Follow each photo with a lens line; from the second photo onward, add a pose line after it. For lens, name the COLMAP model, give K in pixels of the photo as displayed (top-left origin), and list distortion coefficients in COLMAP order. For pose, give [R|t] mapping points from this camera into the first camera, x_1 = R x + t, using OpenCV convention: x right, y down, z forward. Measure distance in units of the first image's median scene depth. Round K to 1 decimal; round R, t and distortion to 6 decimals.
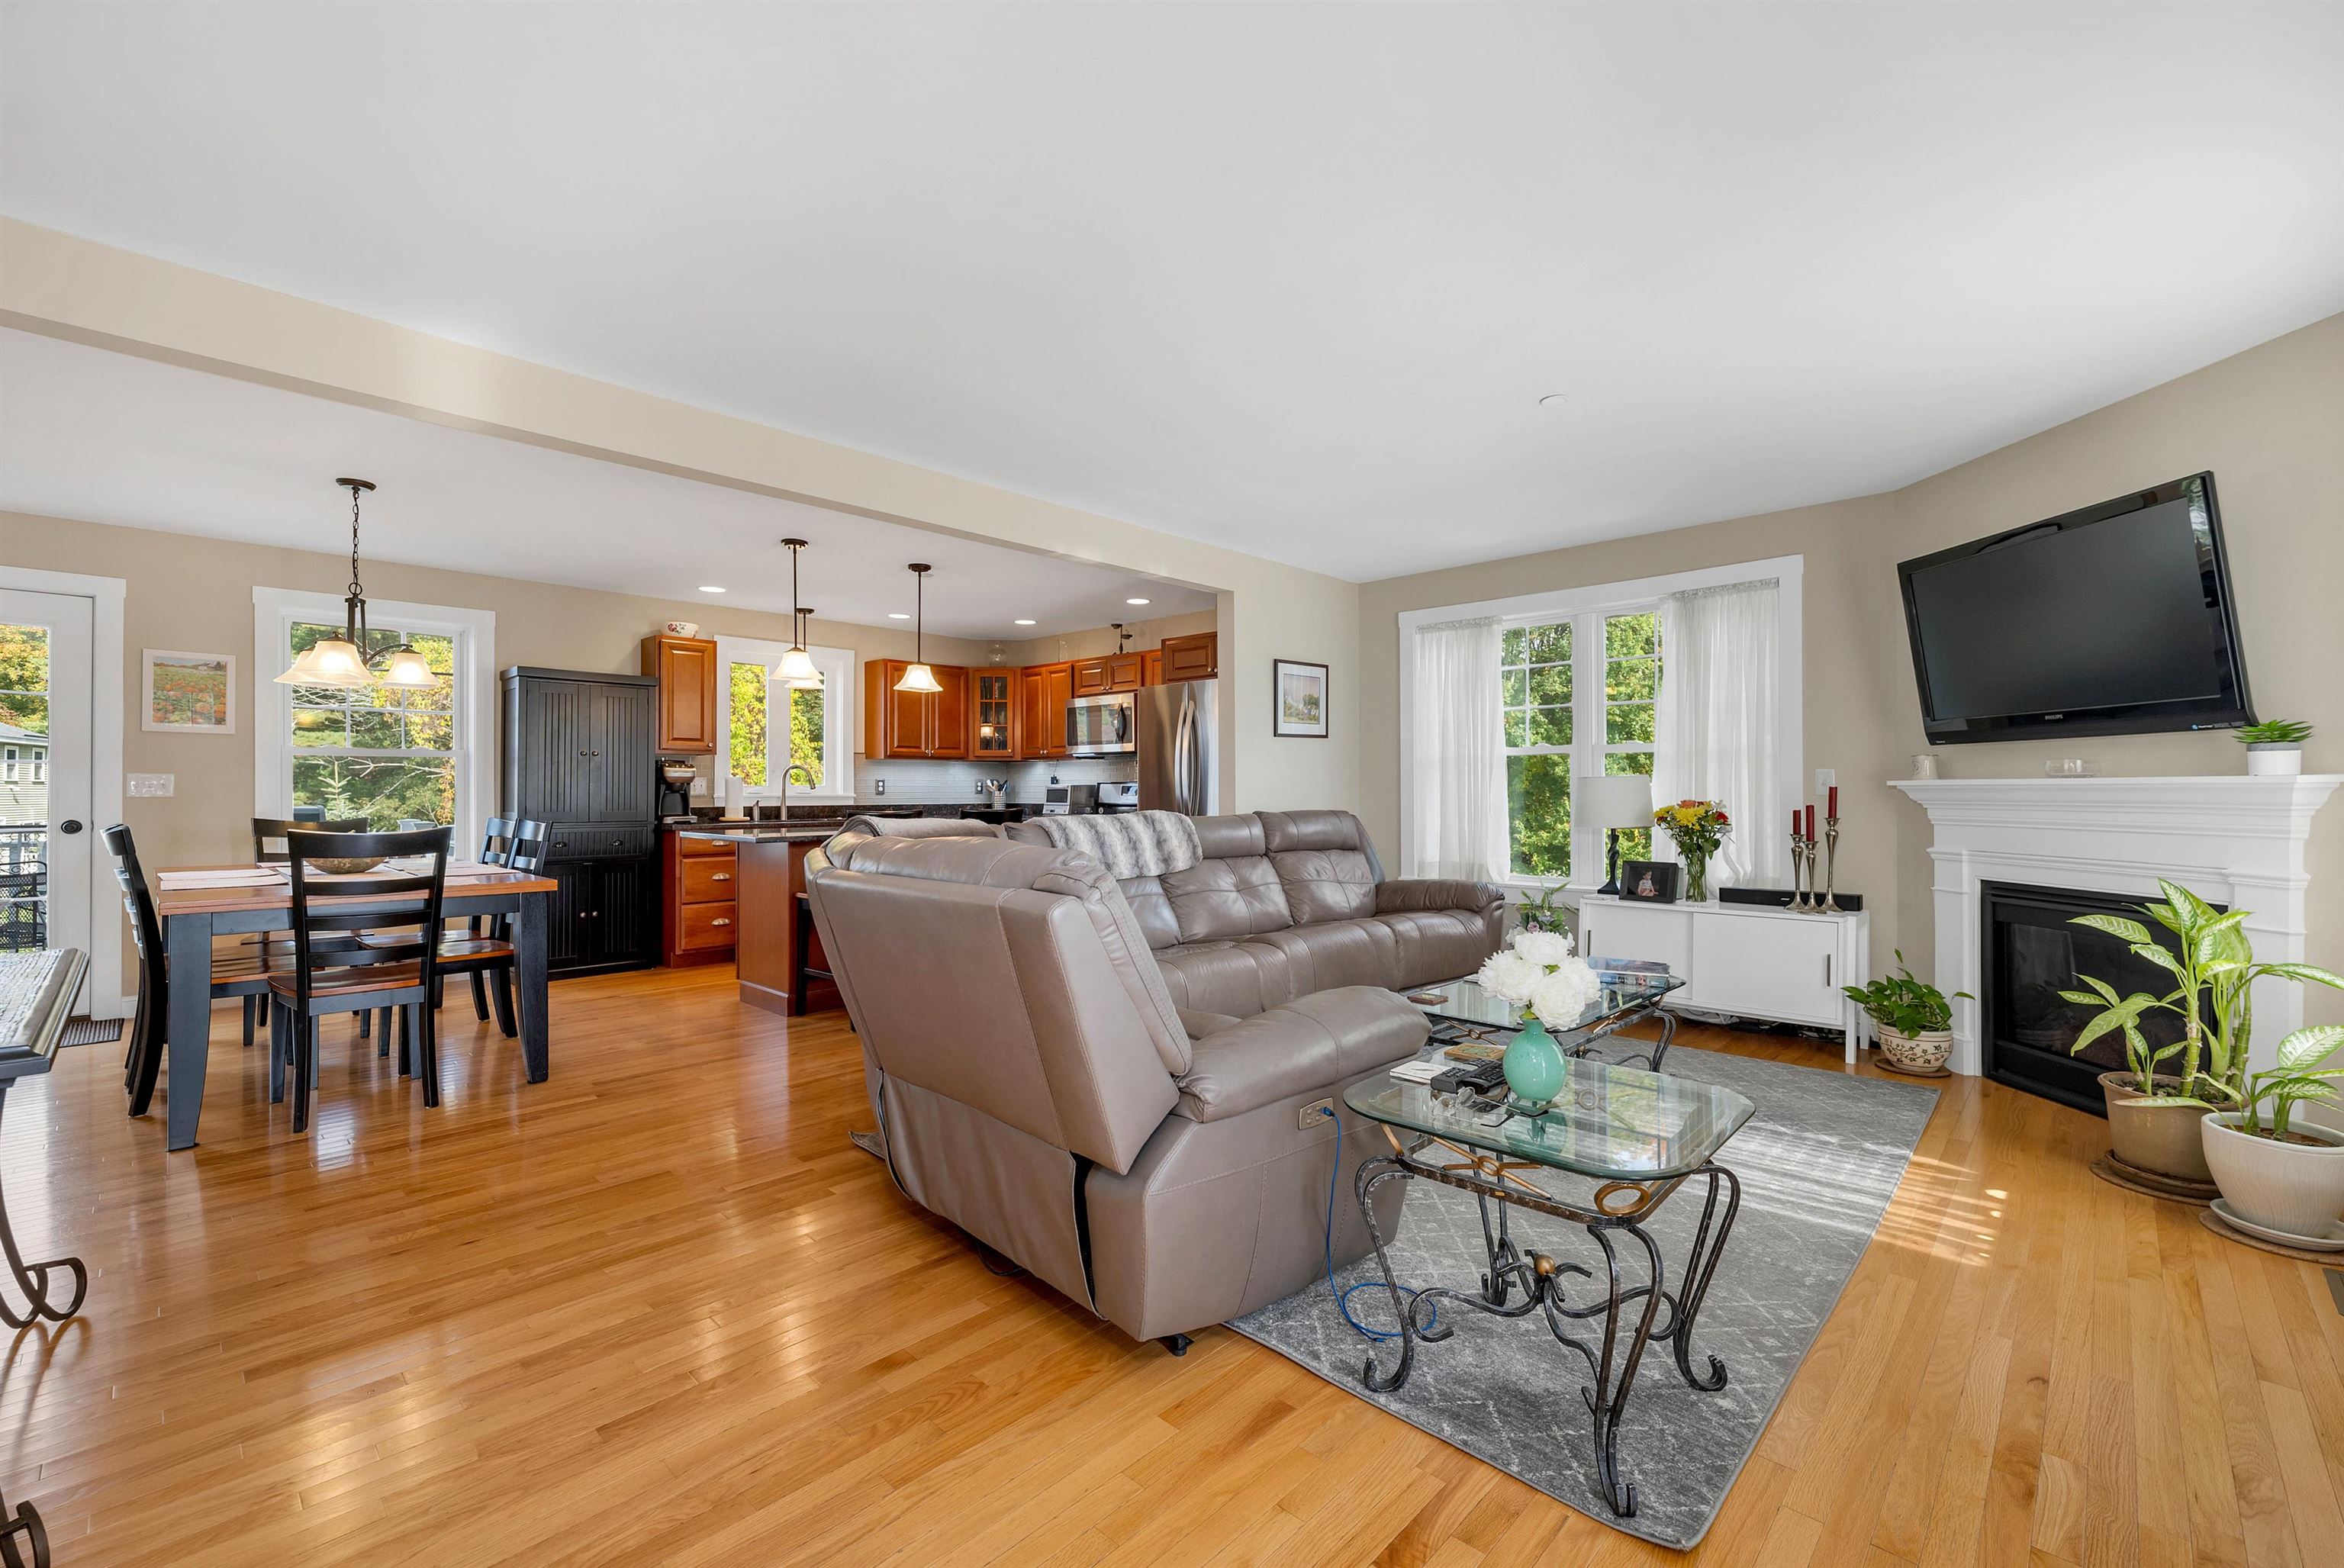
lens RADIAL K [[977.1, 0, 1175.2], [0, 977.1, 785.5], [0, 0, 1]] dist [-0.000820, -0.000246]
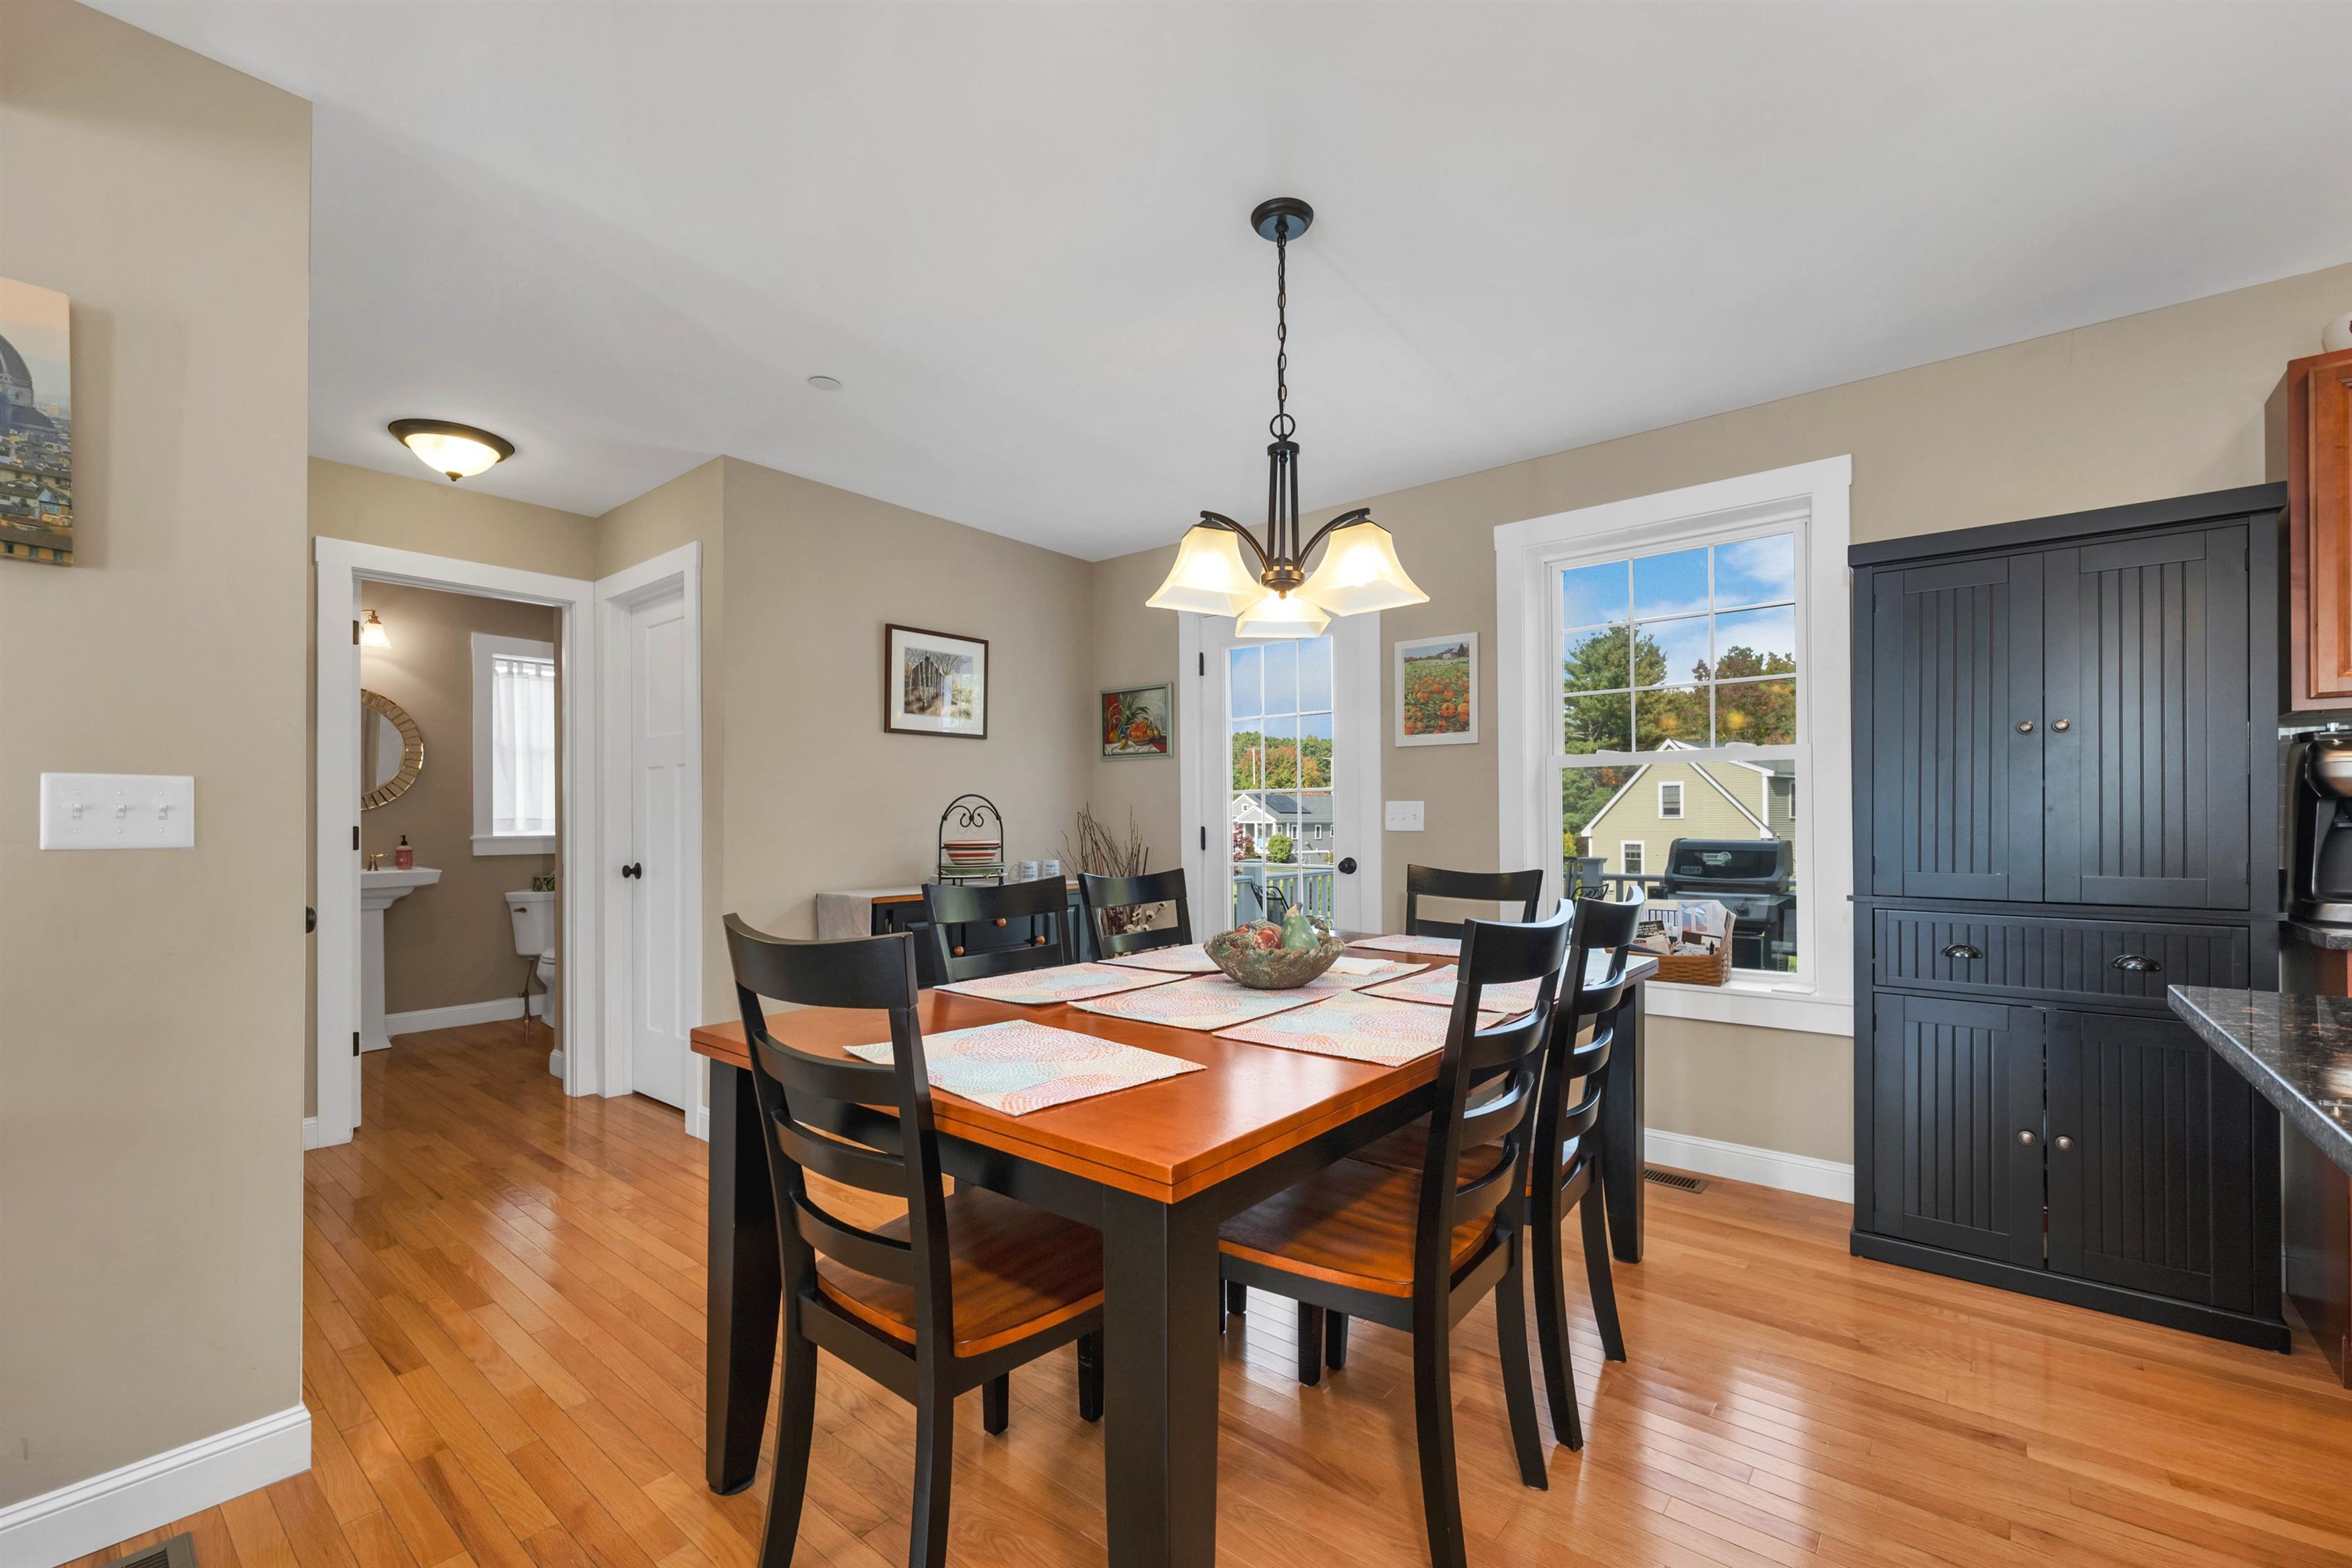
lens RADIAL K [[974.0, 0, 1172.2], [0, 974.0, 821.2], [0, 0, 1]] dist [0.001614, 0.000383]
pose [[0.069007, -0.001304, -0.997615, -0.246650], [0.009132, 0.999958, -0.000676, 0.002548], [0.997574, -0.009063, 0.069016, 0.659260]]
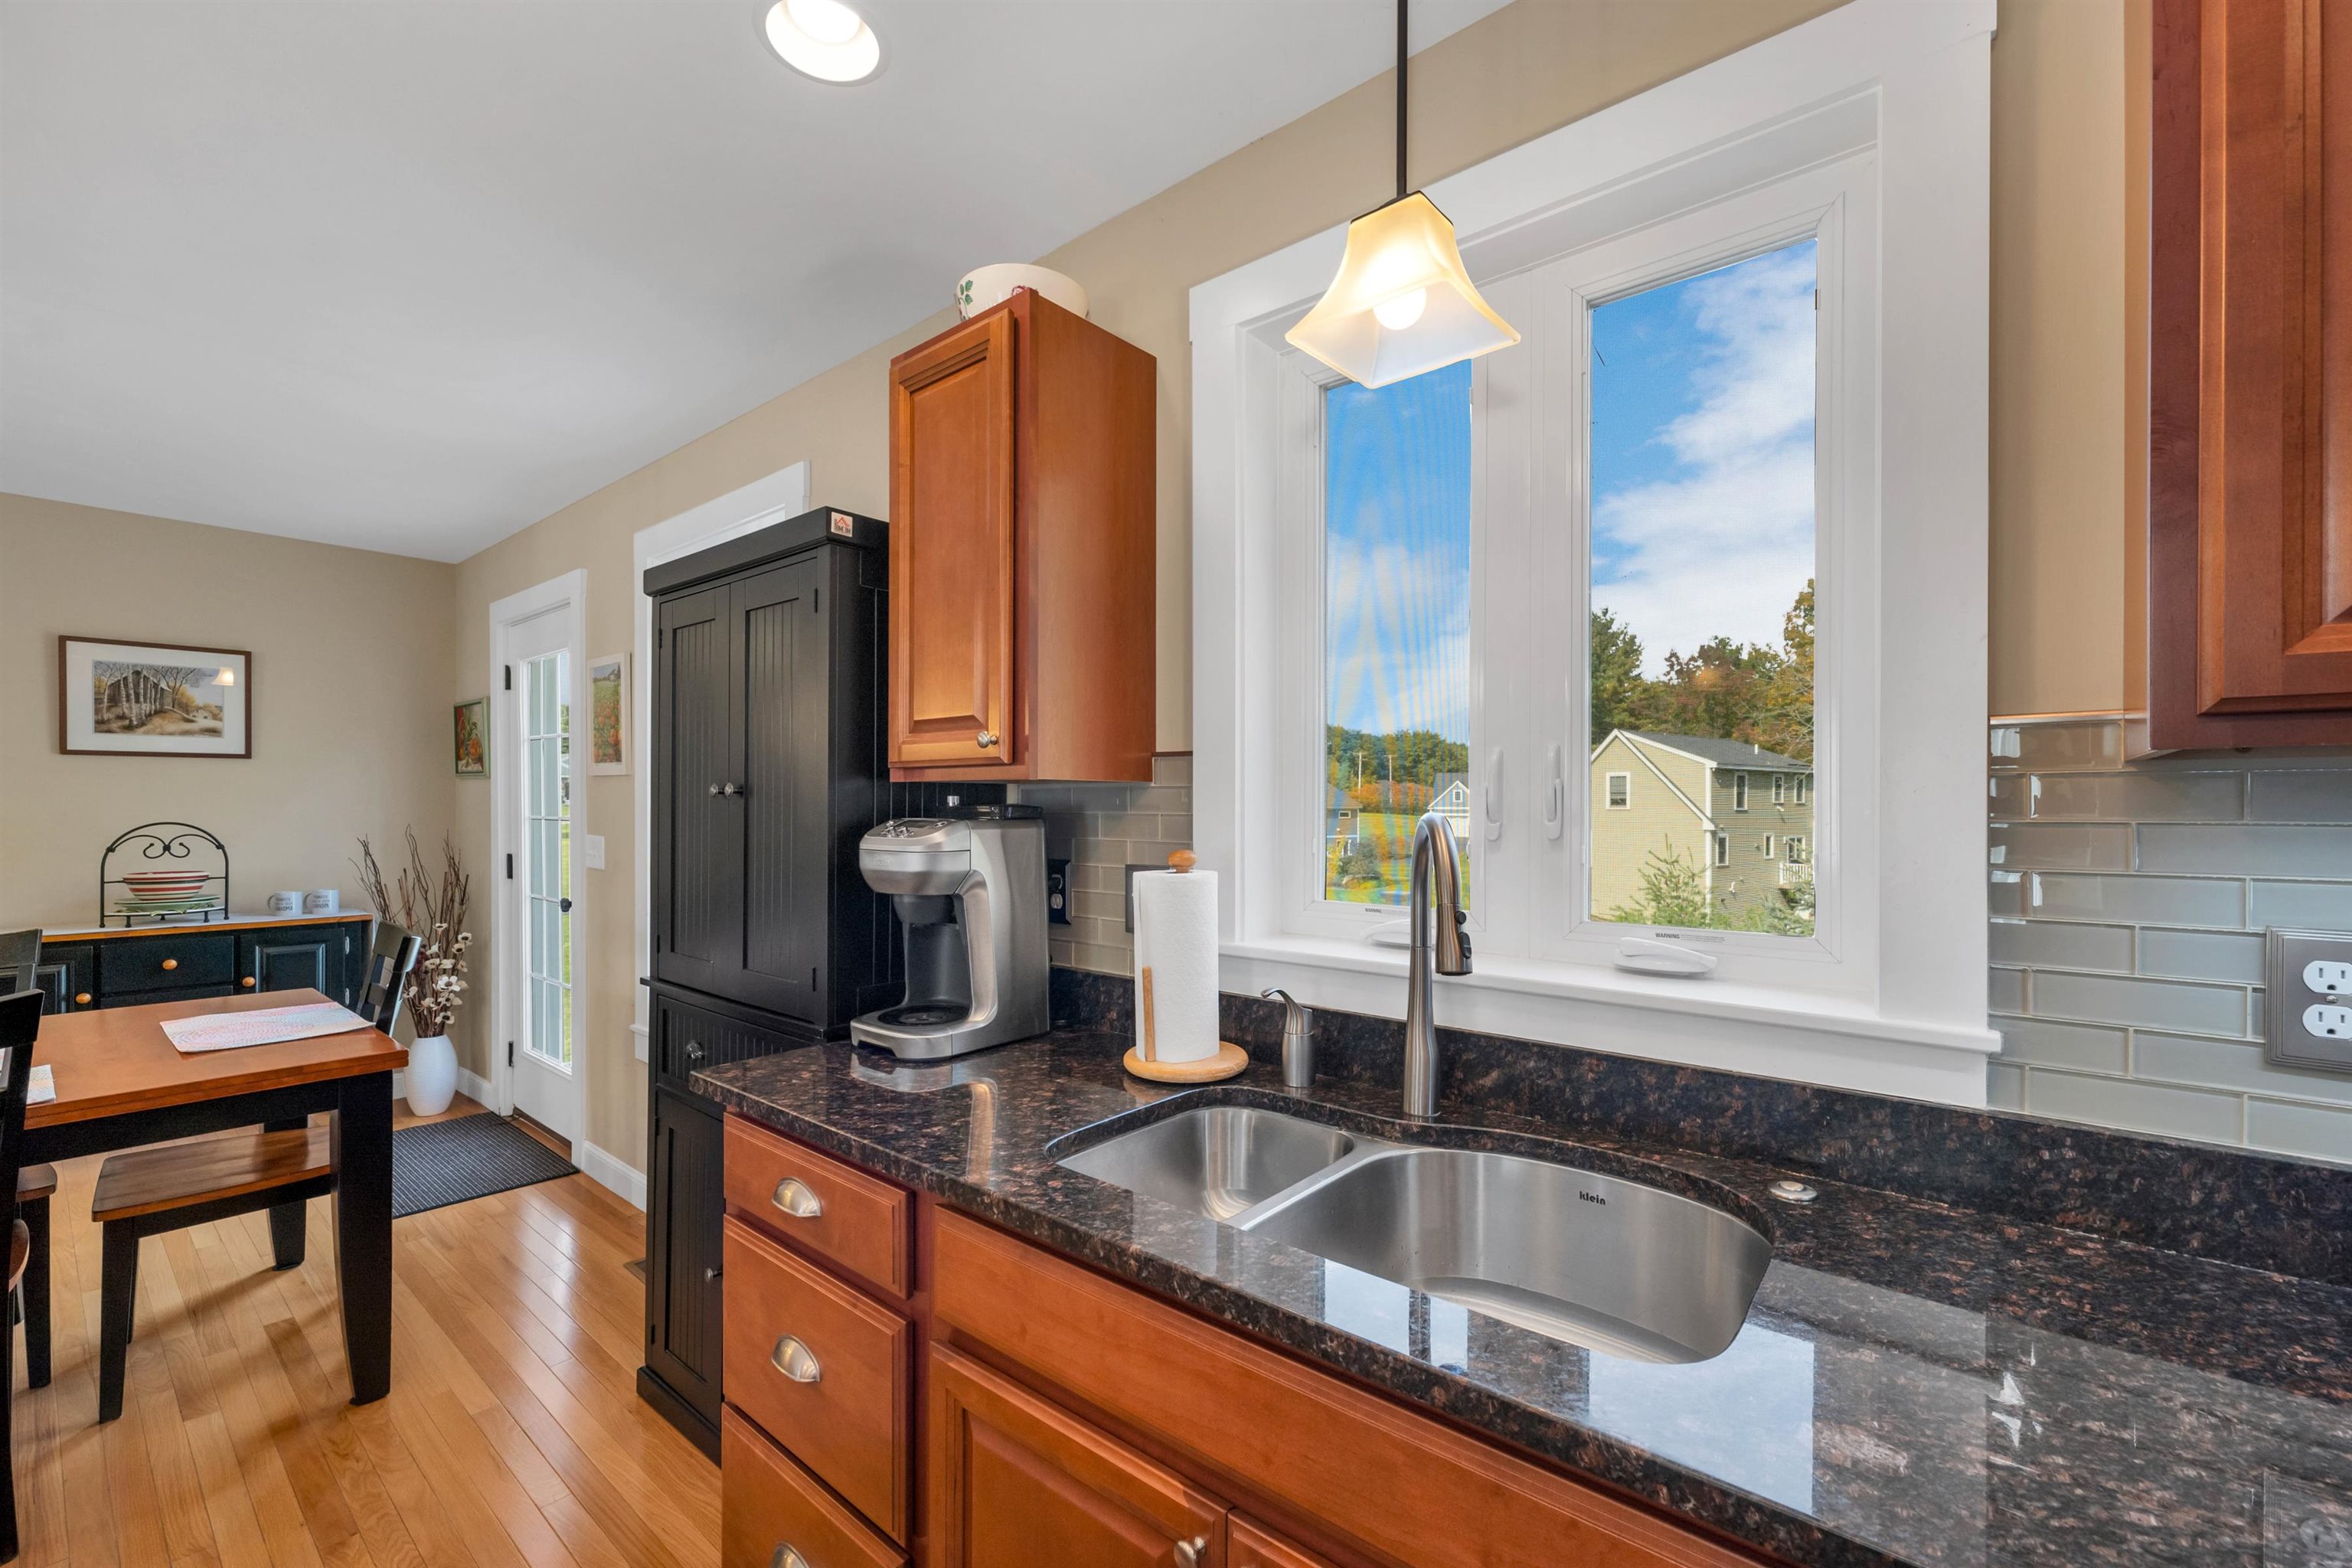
lens RADIAL K [[969.1, 0, 1180.2], [0, 969.1, 807.3], [0, 0, 1]] dist [-0.000185, -0.000086]
pose [[0.065997, 0.002523, -0.997817, -0.277307], [0.001736, 0.999995, 0.002643, -0.029313], [0.997818, -0.001907, 0.065992, 1.192849]]
